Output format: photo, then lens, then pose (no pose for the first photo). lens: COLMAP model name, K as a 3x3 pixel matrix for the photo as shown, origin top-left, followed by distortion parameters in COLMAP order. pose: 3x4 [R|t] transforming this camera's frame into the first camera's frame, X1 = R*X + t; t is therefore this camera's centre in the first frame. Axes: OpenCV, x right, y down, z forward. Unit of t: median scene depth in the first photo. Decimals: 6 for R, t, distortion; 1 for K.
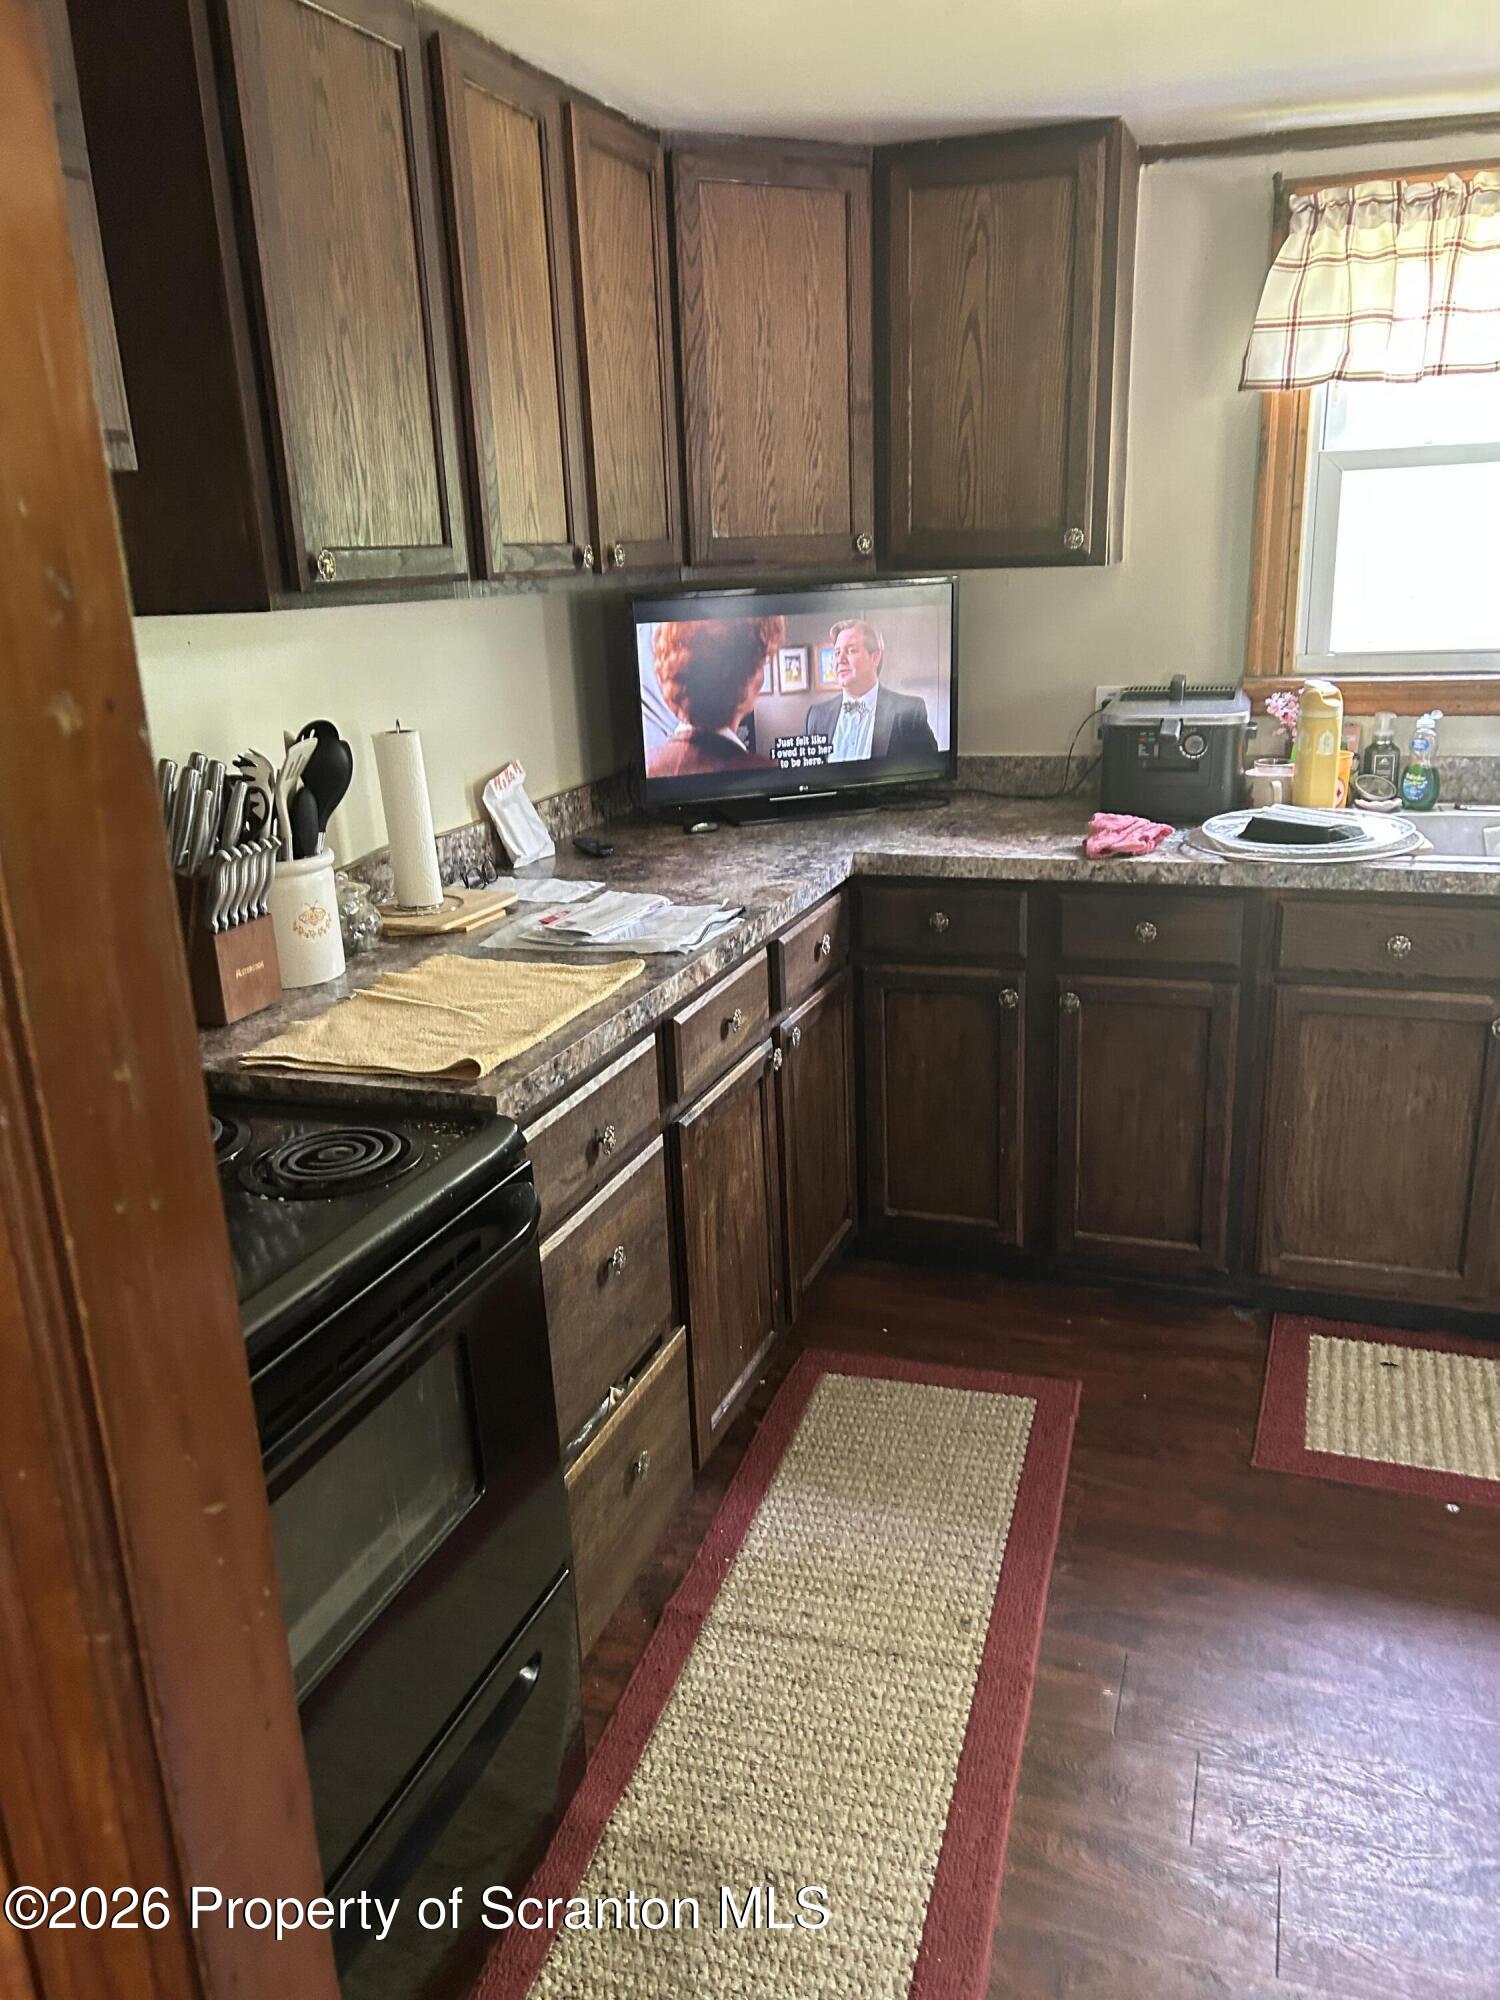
lens RADIAL K [[1516.2, 0, 743.4], [0, 1516.2, 1009.4], [0, 0, 1]] dist [0.005586, -0.014605]
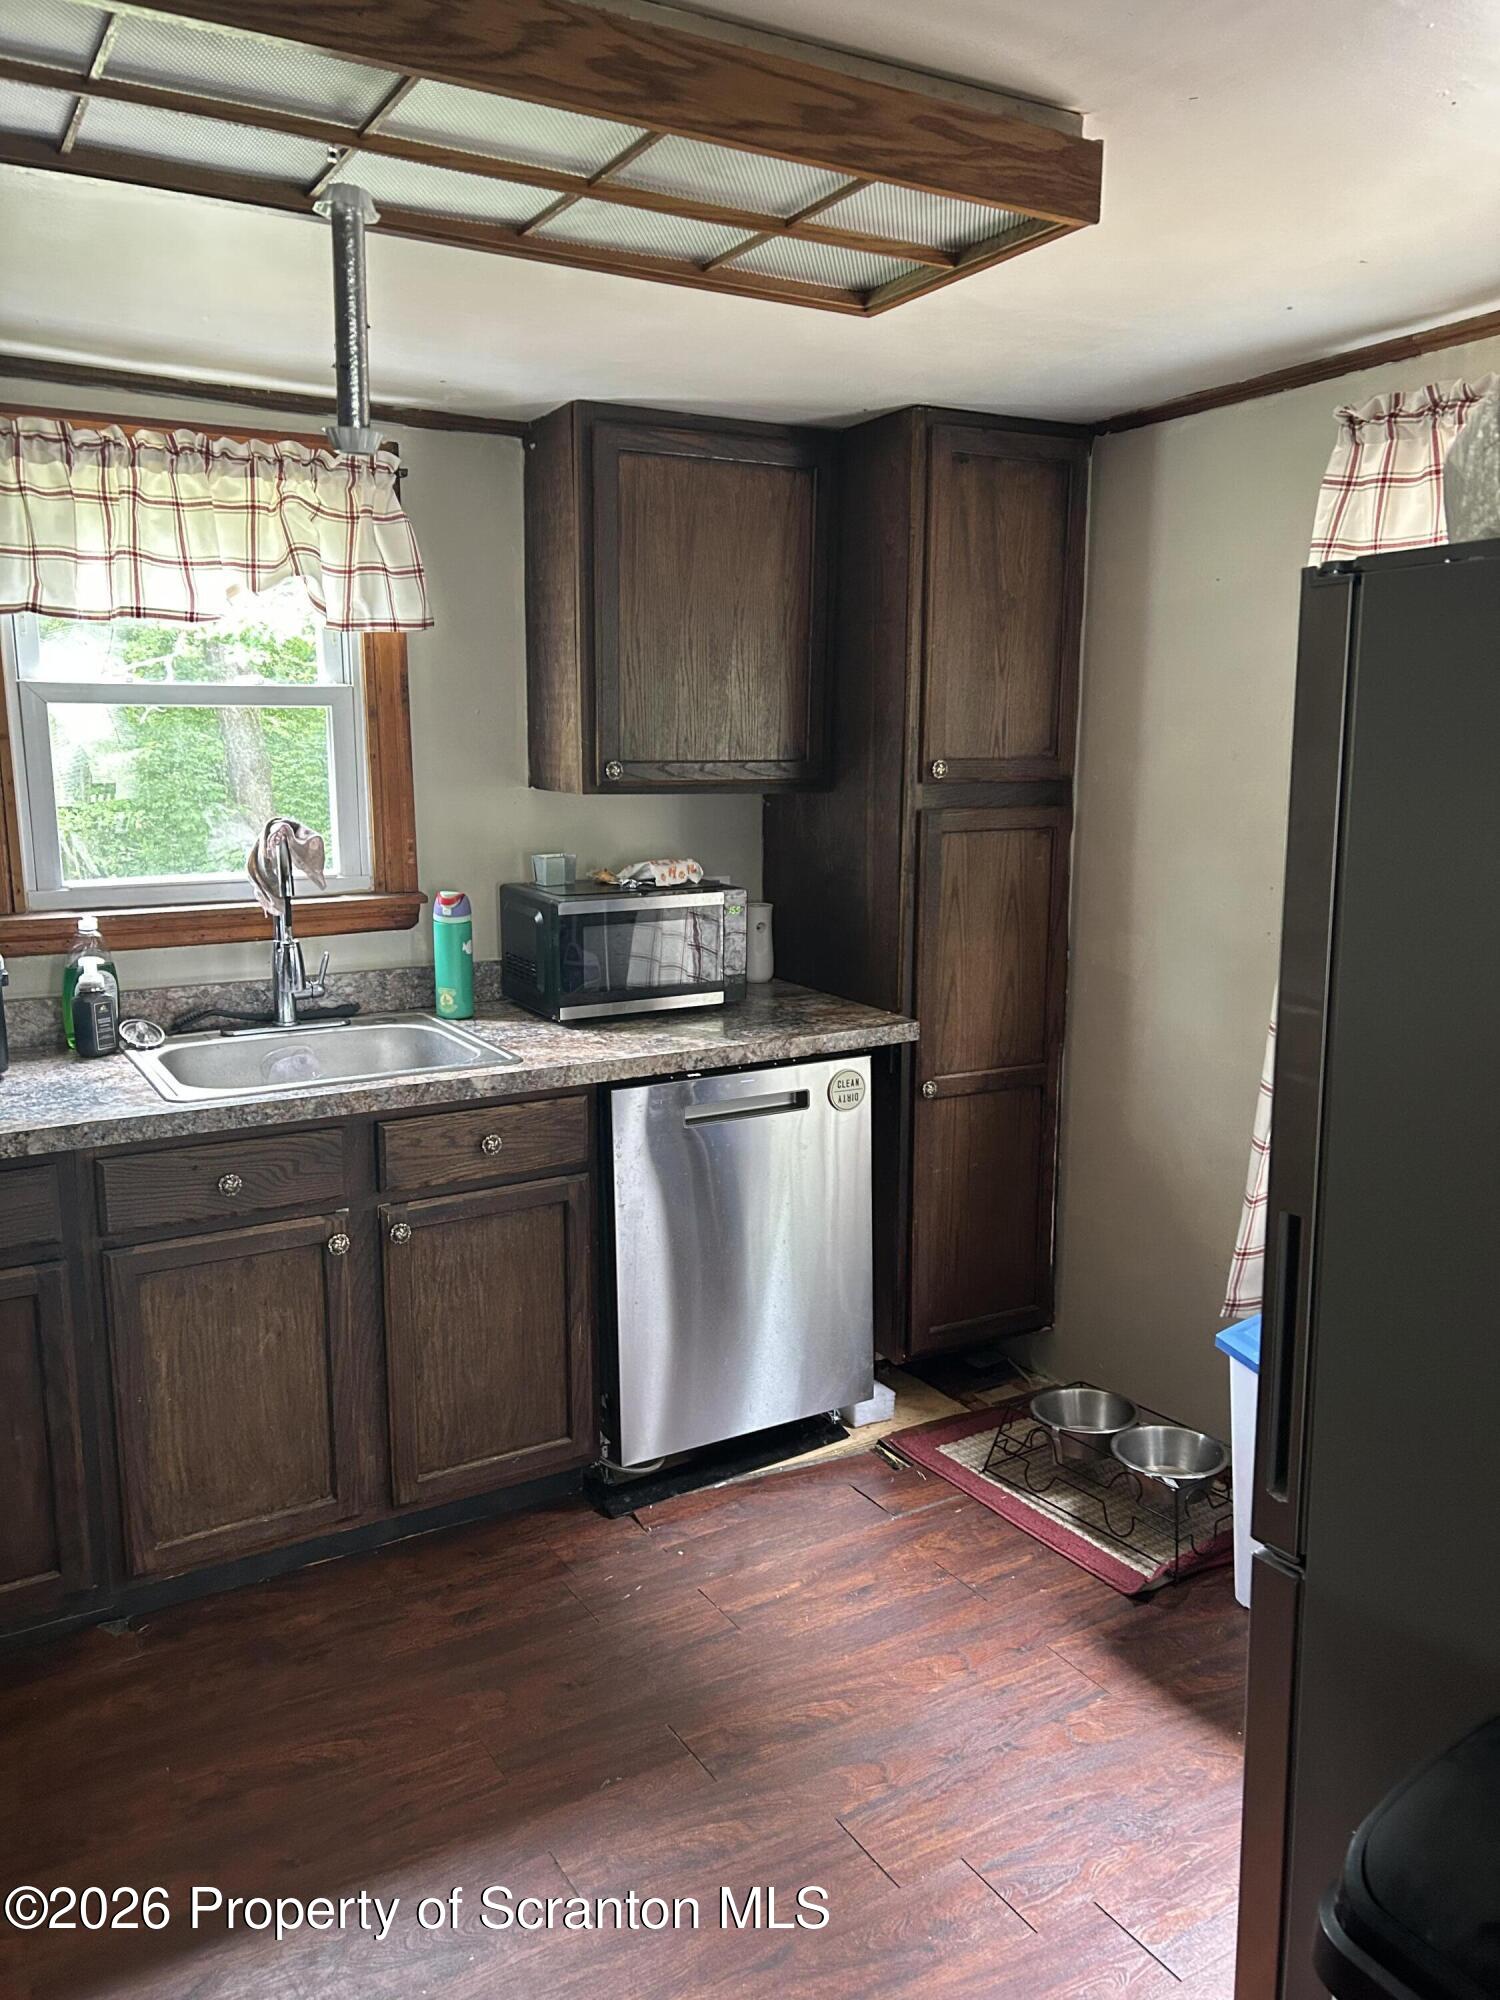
lens RADIAL K [[1495.8, 0, 738.3], [0, 1495.8, 996.6], [0, 0, 1]] dist [0.035277, -0.056049]
pose [[0.628106, -0.095111, 0.772293, -0.088797], [0.203383, 0.978067, -0.044958, -0.047769], [-0.751078, 0.185310, 0.633674, 0.119818]]
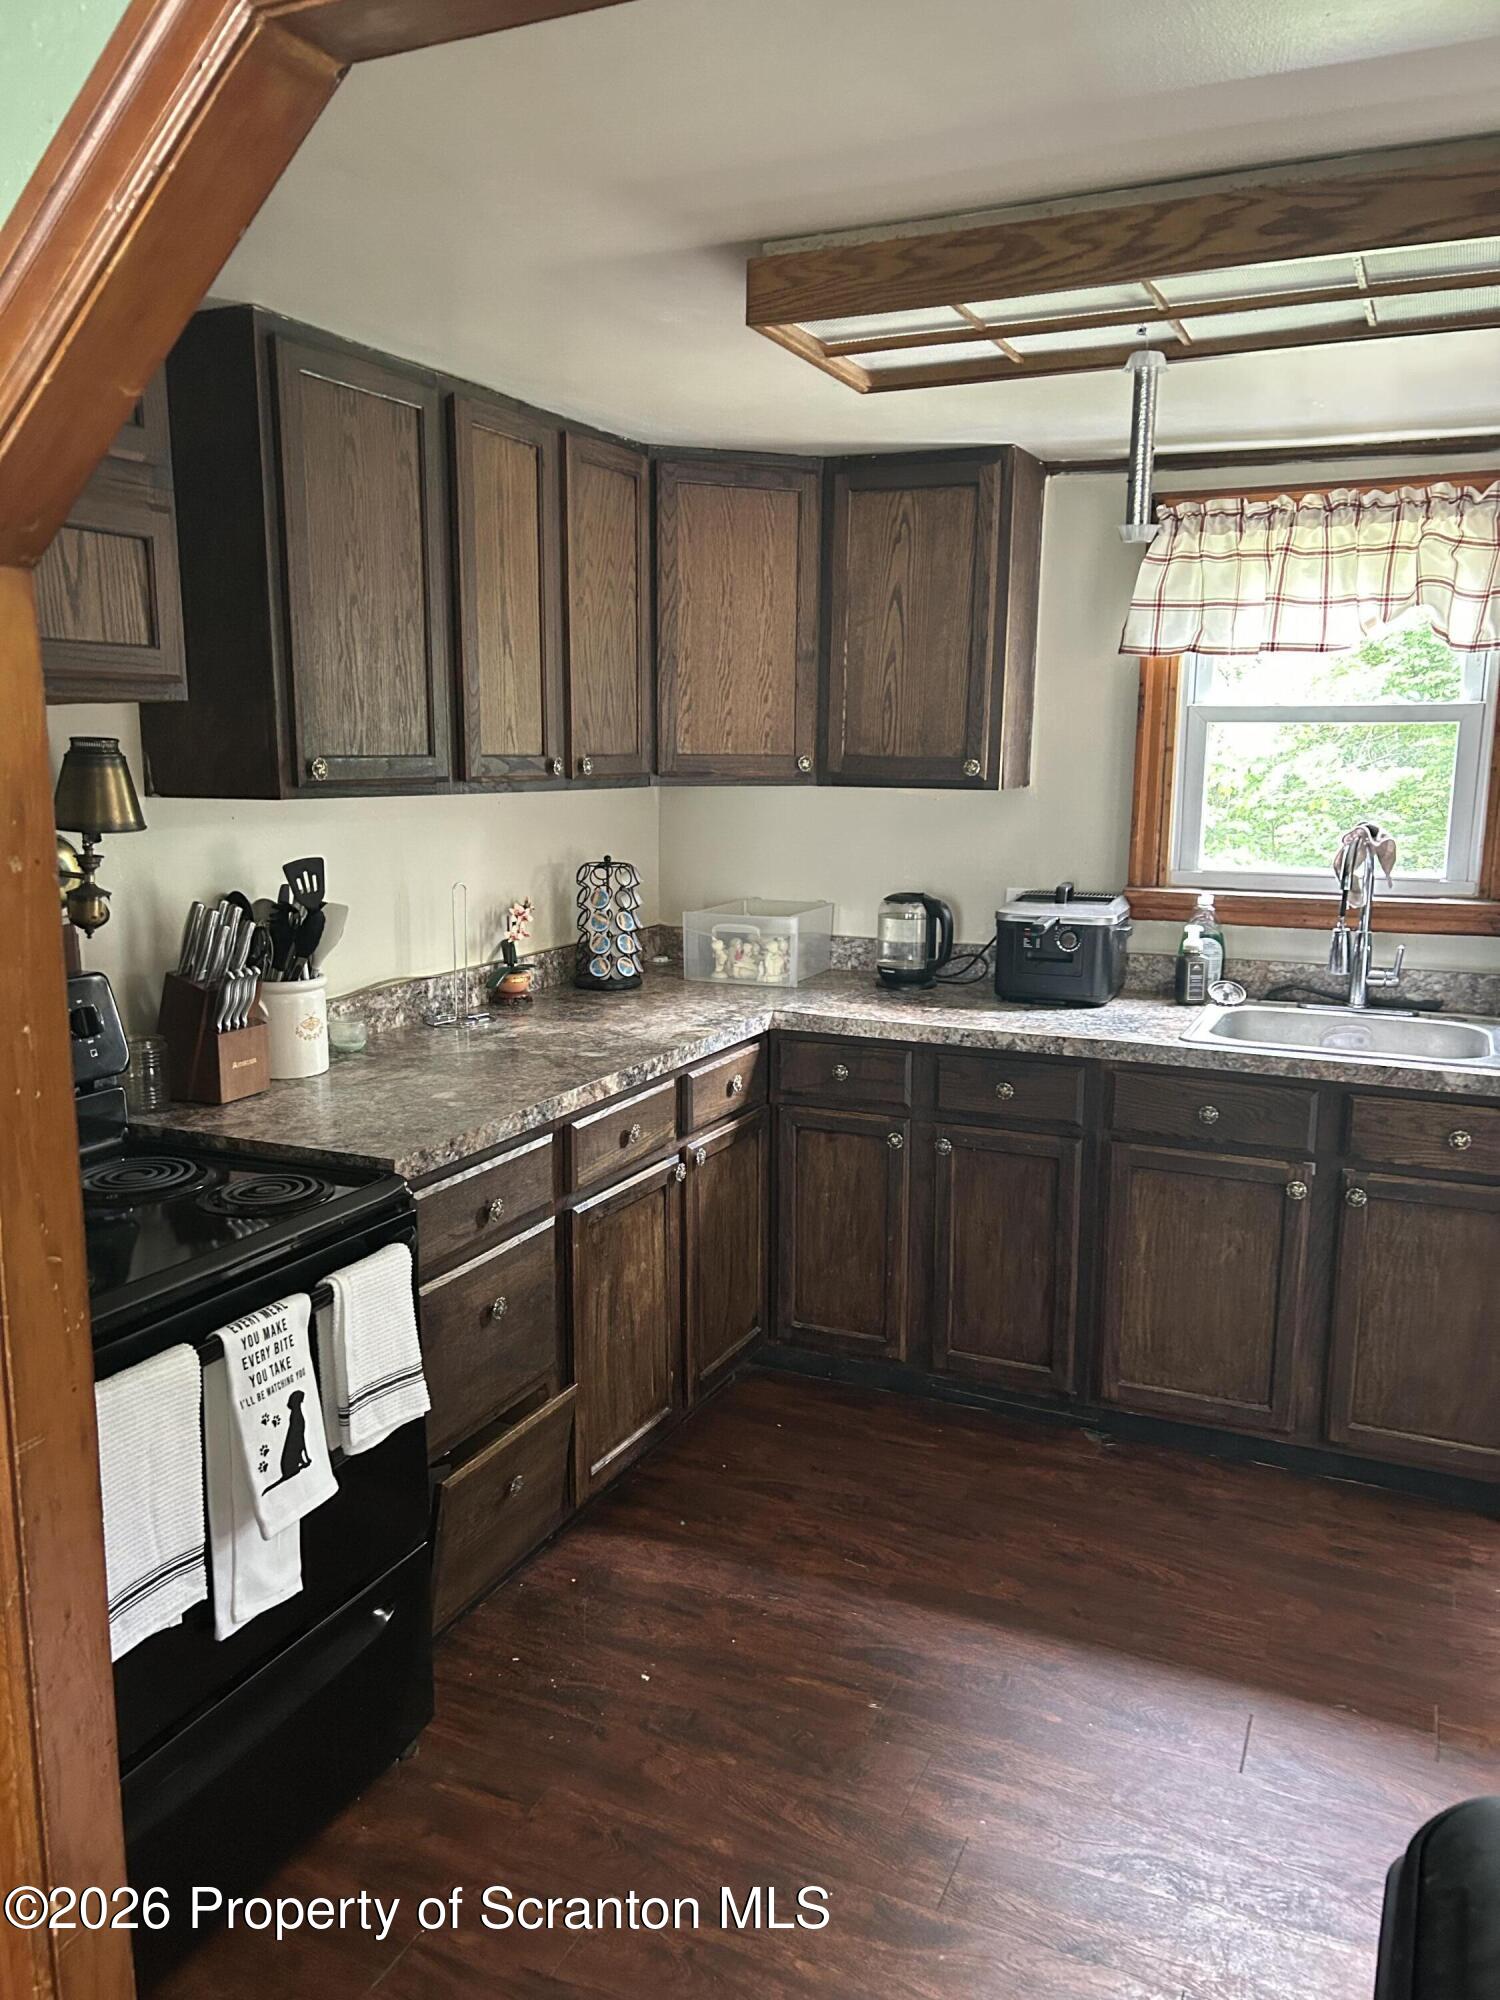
lens RADIAL K [[1495.8, 0, 733.3], [0, 1495.8, 991.0], [0, 0, 1]] dist [0.035277, -0.056049]
pose [[0.995362, 0.058785, -0.076154, 0.137872], [-0.068119, 0.989635, -0.126422, 0.034433], [0.067933, 0.131023, 0.989049, -0.190802]]
